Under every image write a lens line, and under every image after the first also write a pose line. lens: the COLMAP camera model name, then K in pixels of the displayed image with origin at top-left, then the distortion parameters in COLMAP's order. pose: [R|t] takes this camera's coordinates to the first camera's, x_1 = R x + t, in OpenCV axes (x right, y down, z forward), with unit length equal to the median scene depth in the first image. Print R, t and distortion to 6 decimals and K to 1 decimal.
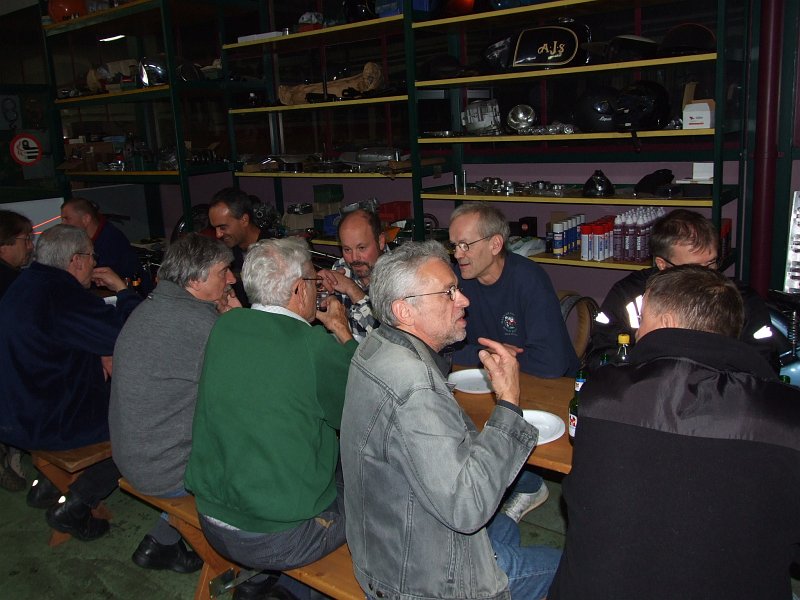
lens RADIAL K [[726.8, 0, 399.1], [0, 726.8, 290.0], [0, 0, 1]] dist [-0.009041, 0.001218]
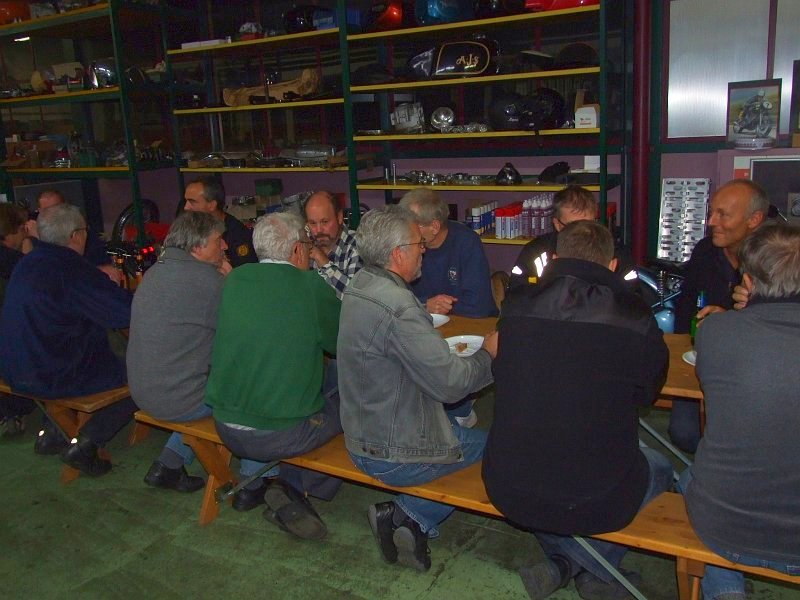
lens RADIAL K [[738.8, 0, 400.0], [0, 738.8, 300.0], [0, 0, 1]] dist [-0.015149, 0.006128]
pose [[0.991688, -0.025970, 0.126016, -0.058824], [0.025144, 0.999651, 0.008141, 0.044725], [-0.126184, -0.004905, 0.991995, -0.175966]]
